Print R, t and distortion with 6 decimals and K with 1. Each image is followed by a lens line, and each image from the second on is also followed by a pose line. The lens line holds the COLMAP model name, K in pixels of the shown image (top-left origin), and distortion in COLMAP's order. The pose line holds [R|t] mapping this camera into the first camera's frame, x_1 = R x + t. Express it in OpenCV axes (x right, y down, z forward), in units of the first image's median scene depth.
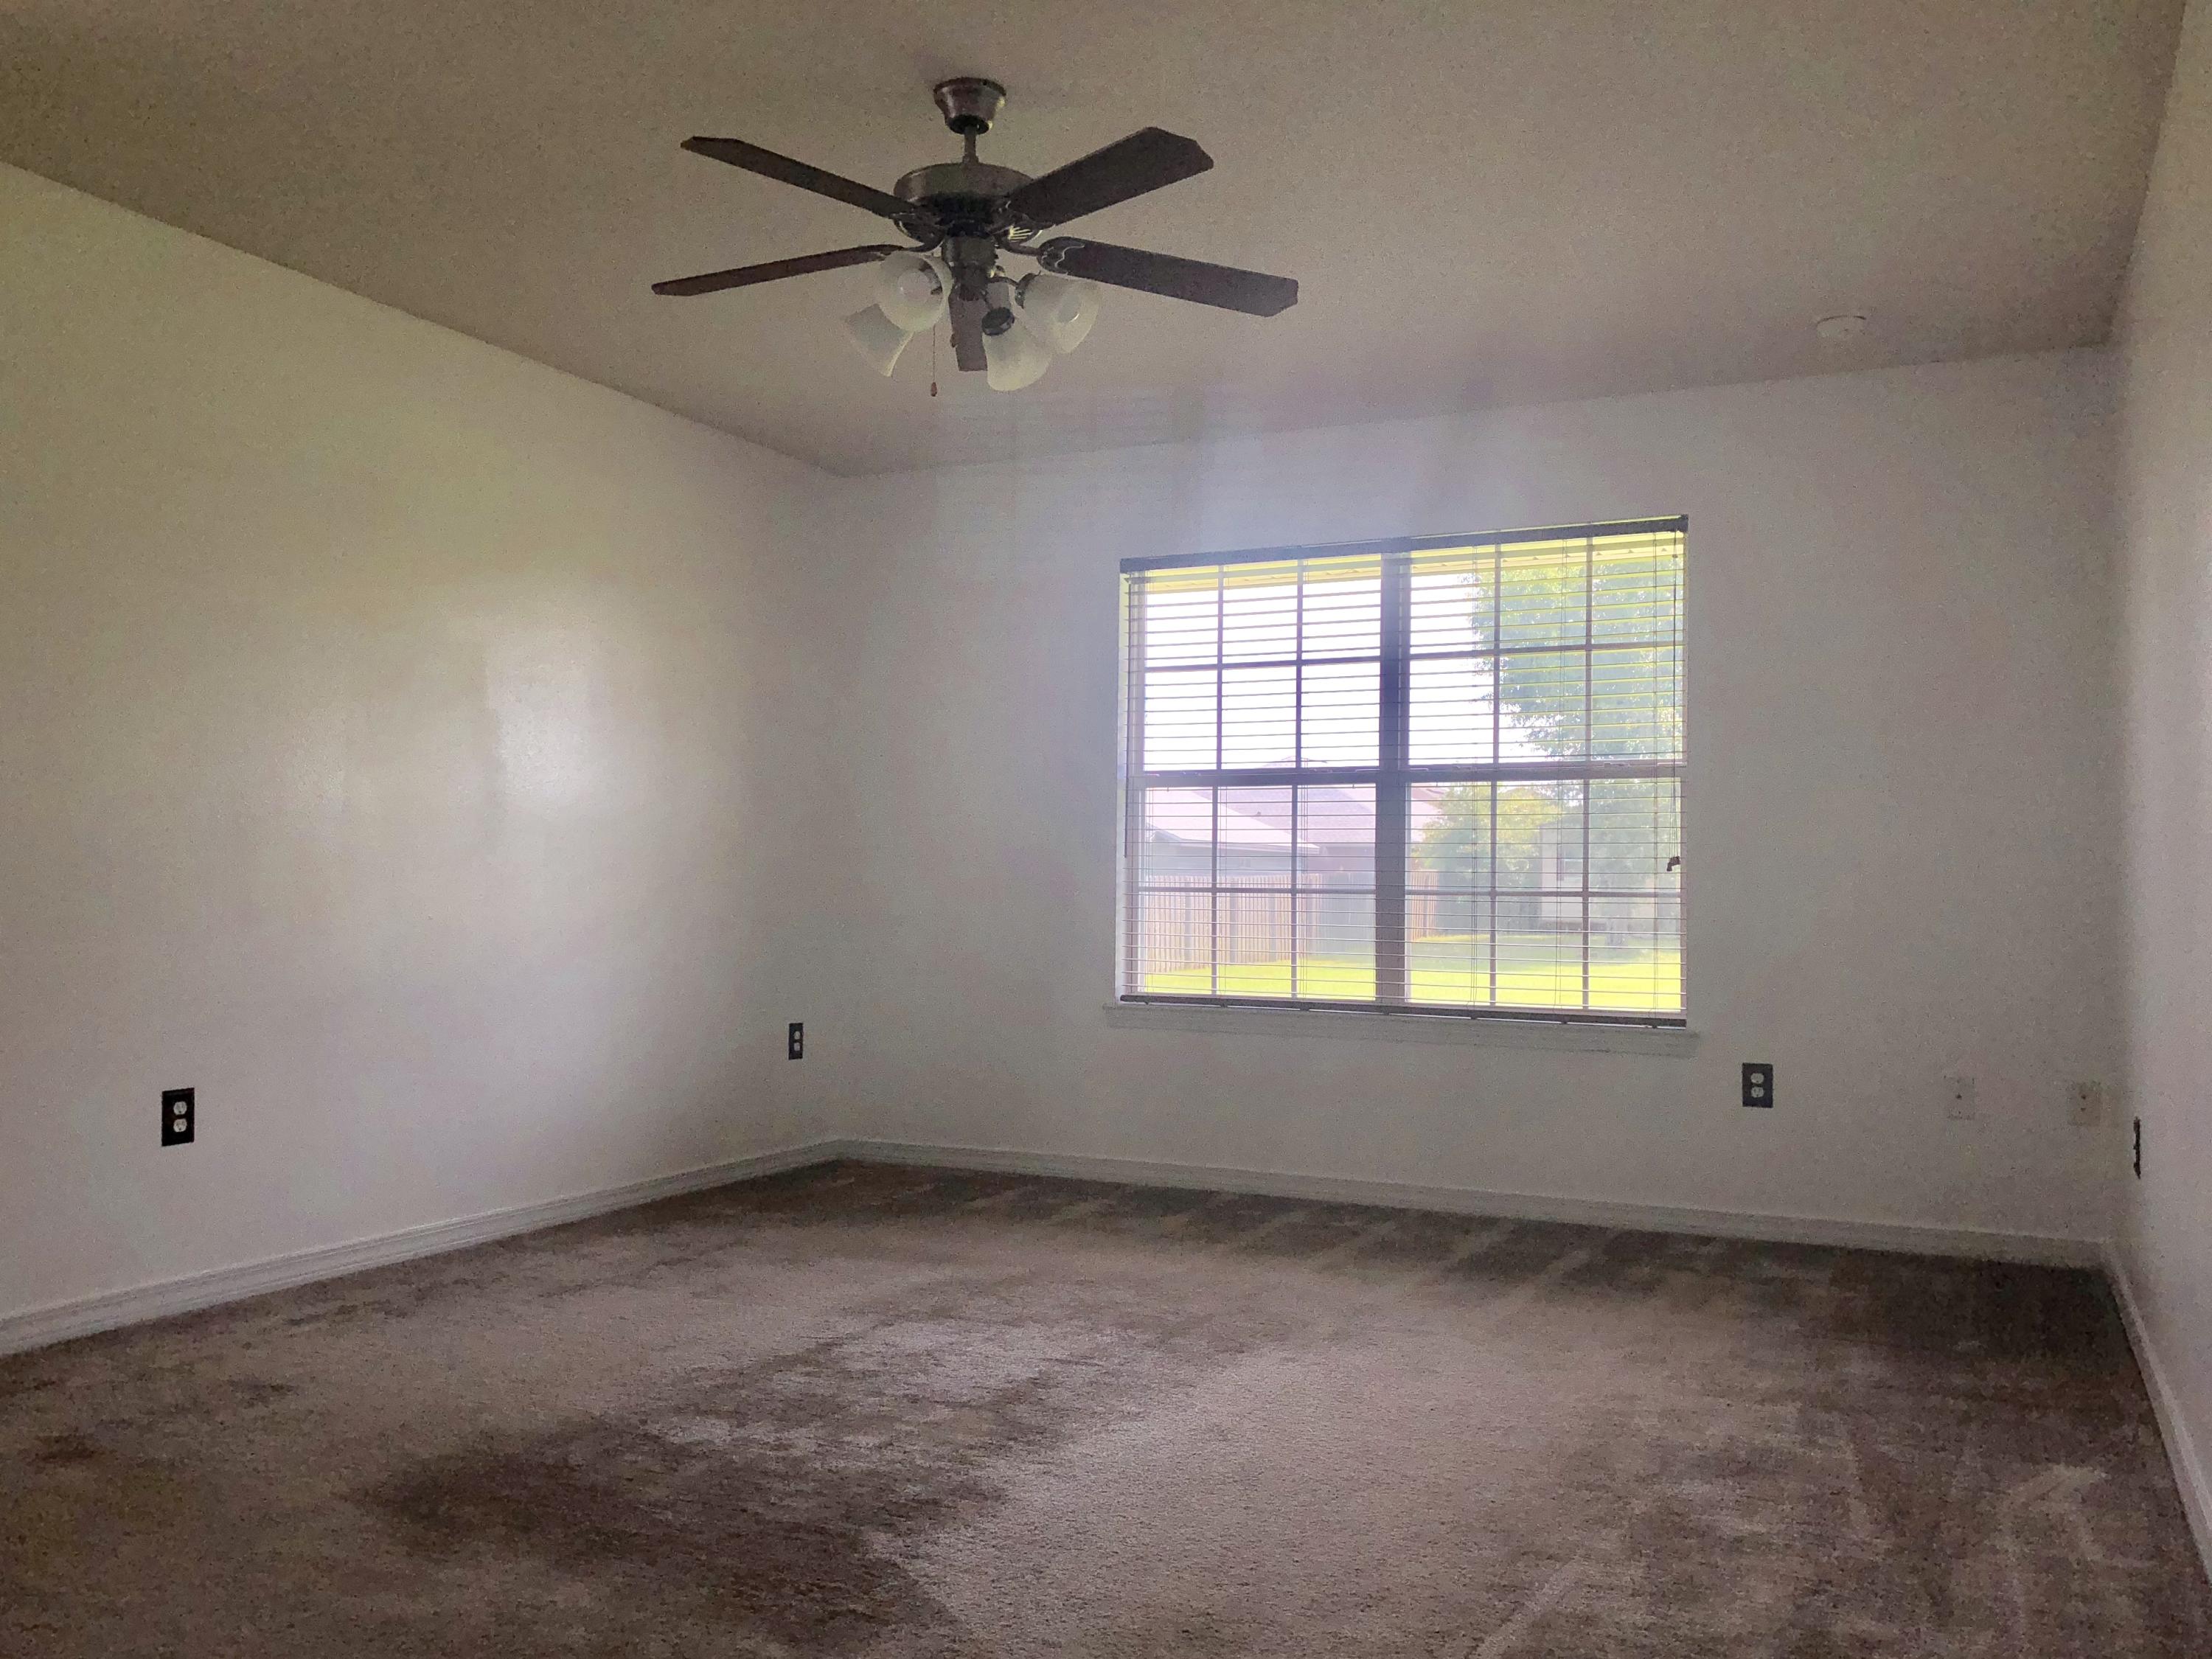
lens RADIAL K [[1800.1, 0, 1079.3], [0, 1800.1, 873.6], [0, 0, 1]] dist [0.034100, -0.025508]
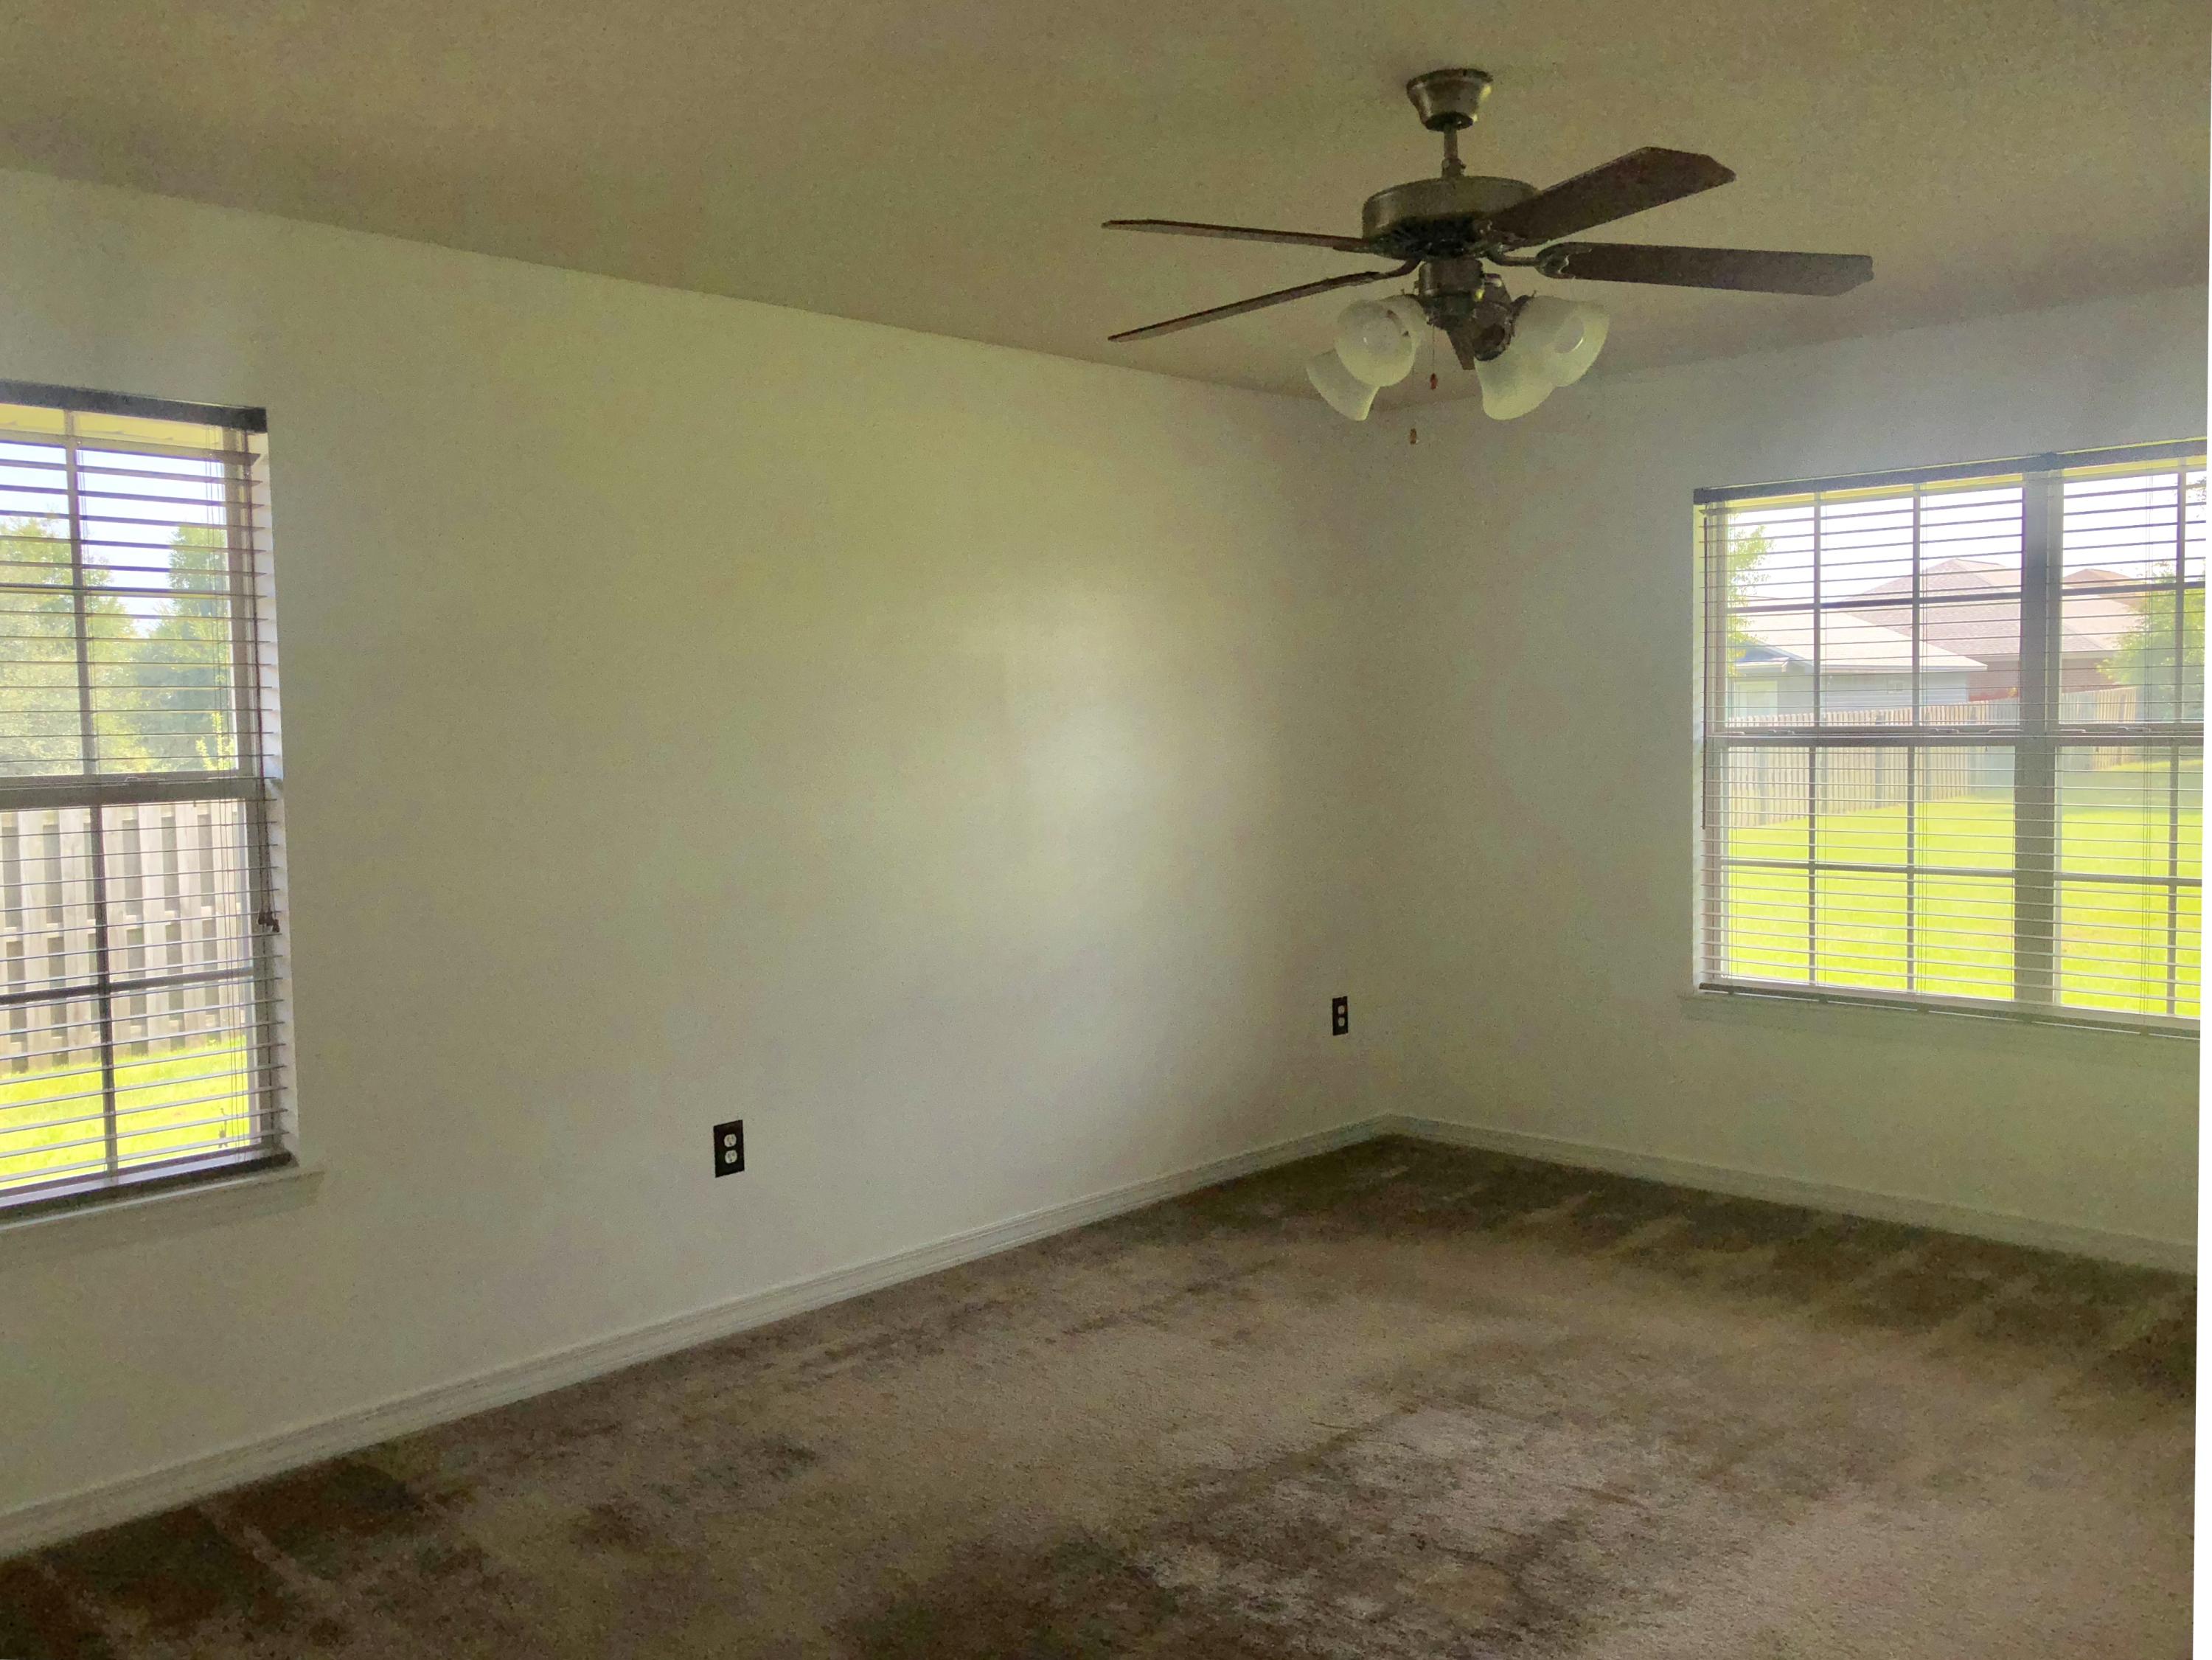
lens RADIAL K [[1800.2, 0, 1123.3], [0, 1800.2, 823.2], [0, 0, 1]] dist [0.034100, -0.025508]
pose [[0.950390, -0.006163, -0.310999, 0.045406], [0.031361, 0.996608, 0.076089, -0.127488], [0.309475, -0.082068, 0.947359, 0.100708]]
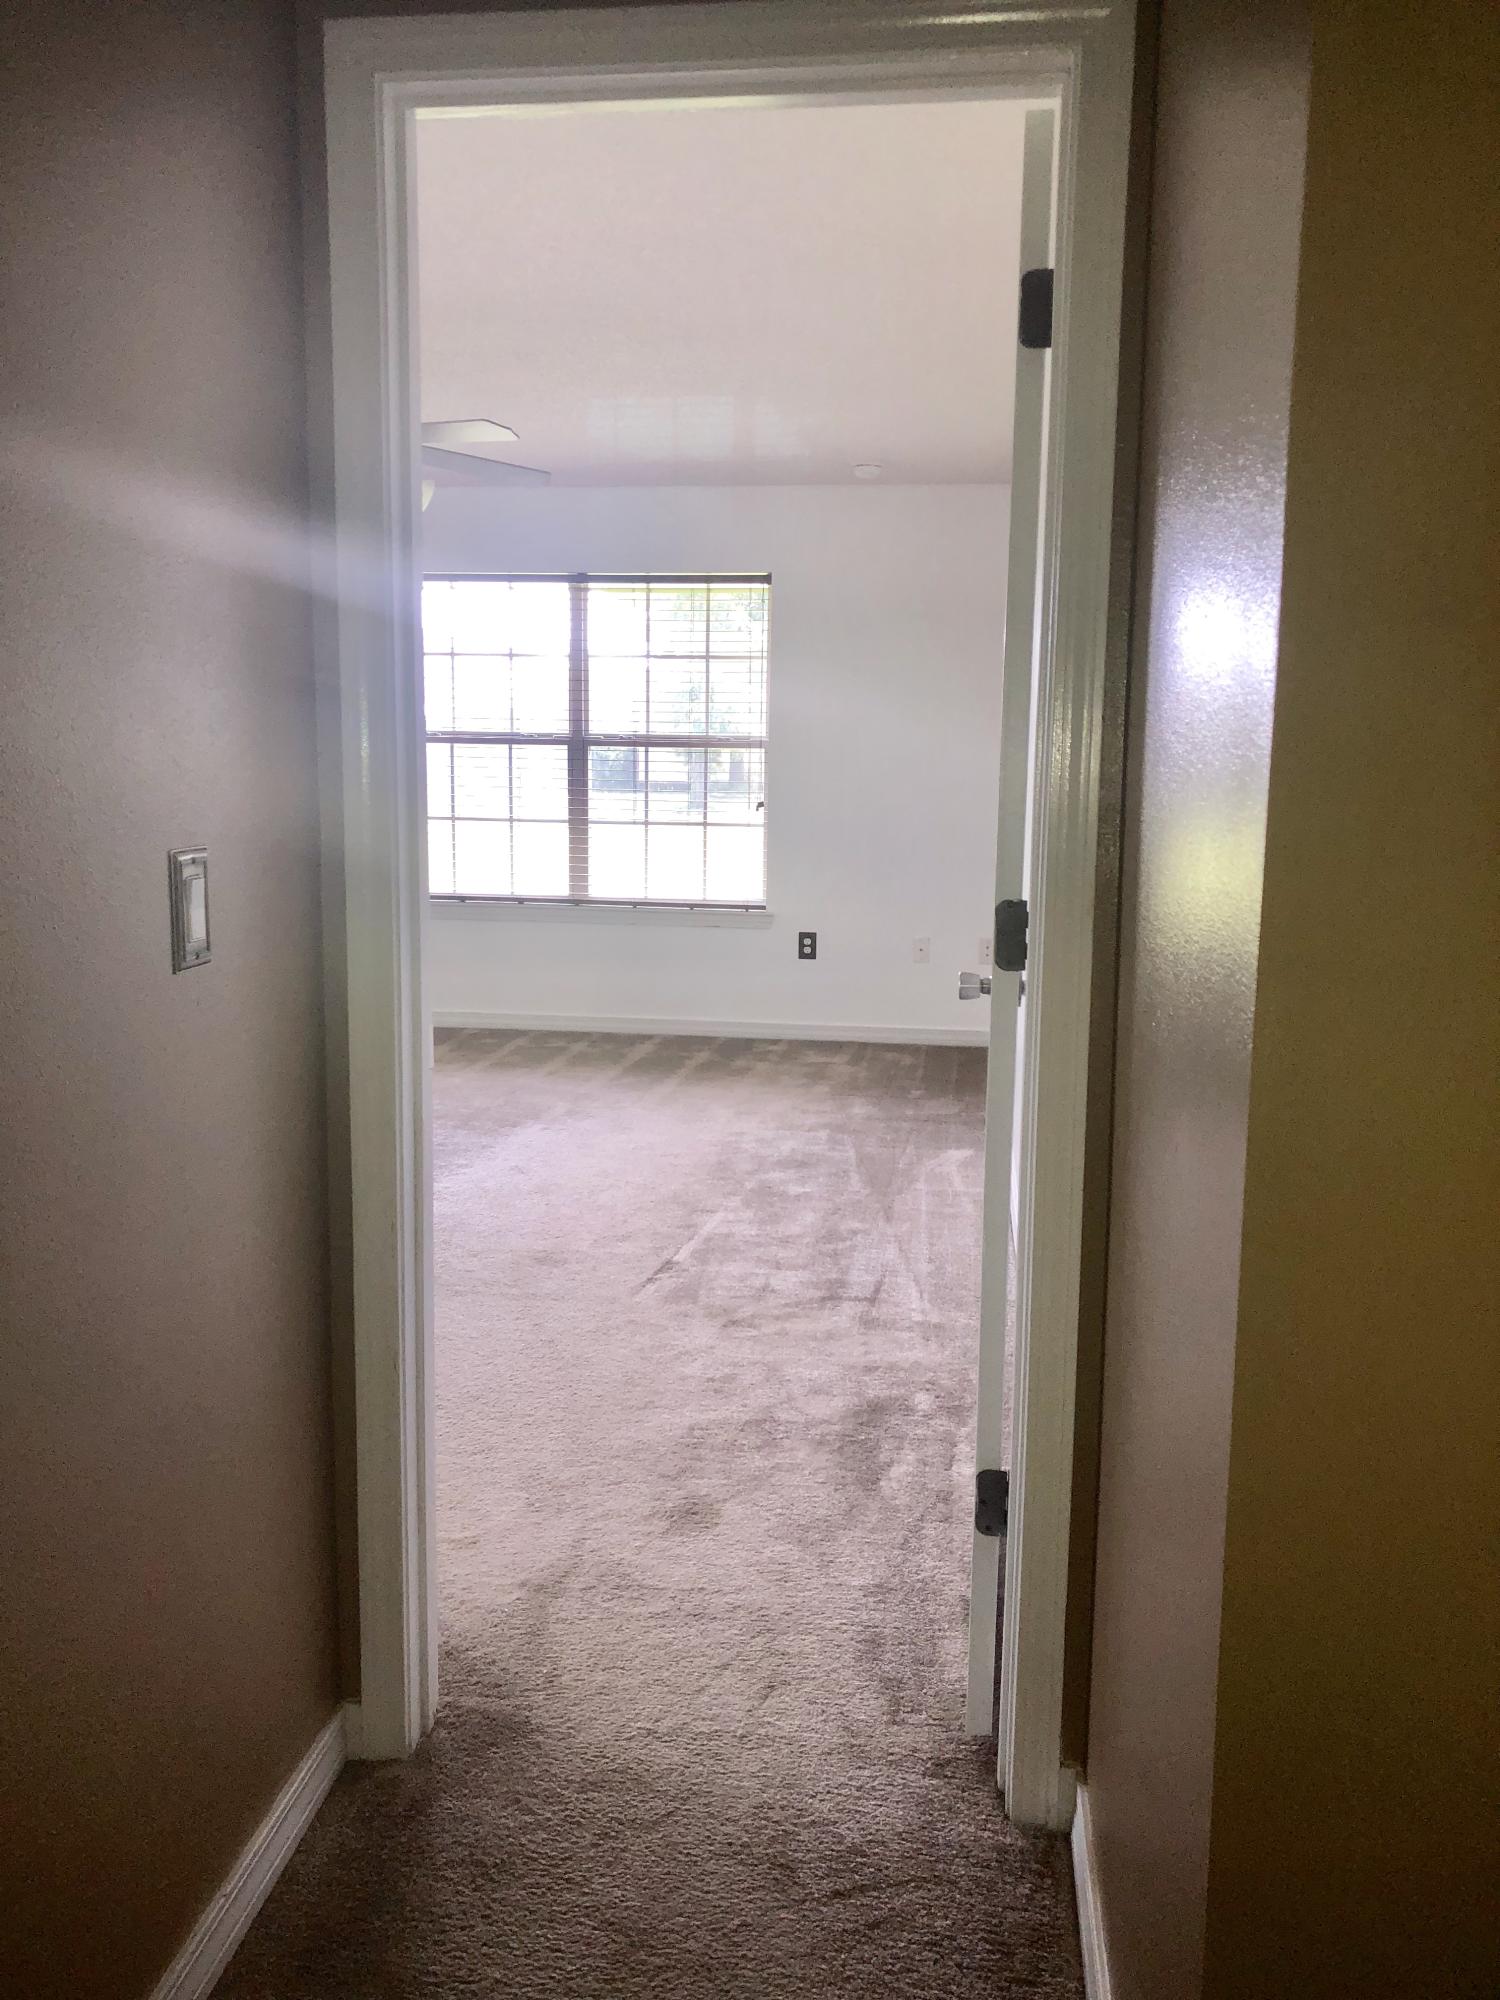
lens RADIAL K [[1598.5, 0, 749.0], [0, 1598.5, 1003.9], [0, 0, 1]] dist [0.175833, 0.001375]
pose [[0.947475, -0.046023, 0.316502, -0.161945], [-0.009541, 0.985085, 0.171806, -0.096738], [-0.319688, -0.165802, 0.932904, -0.406845]]
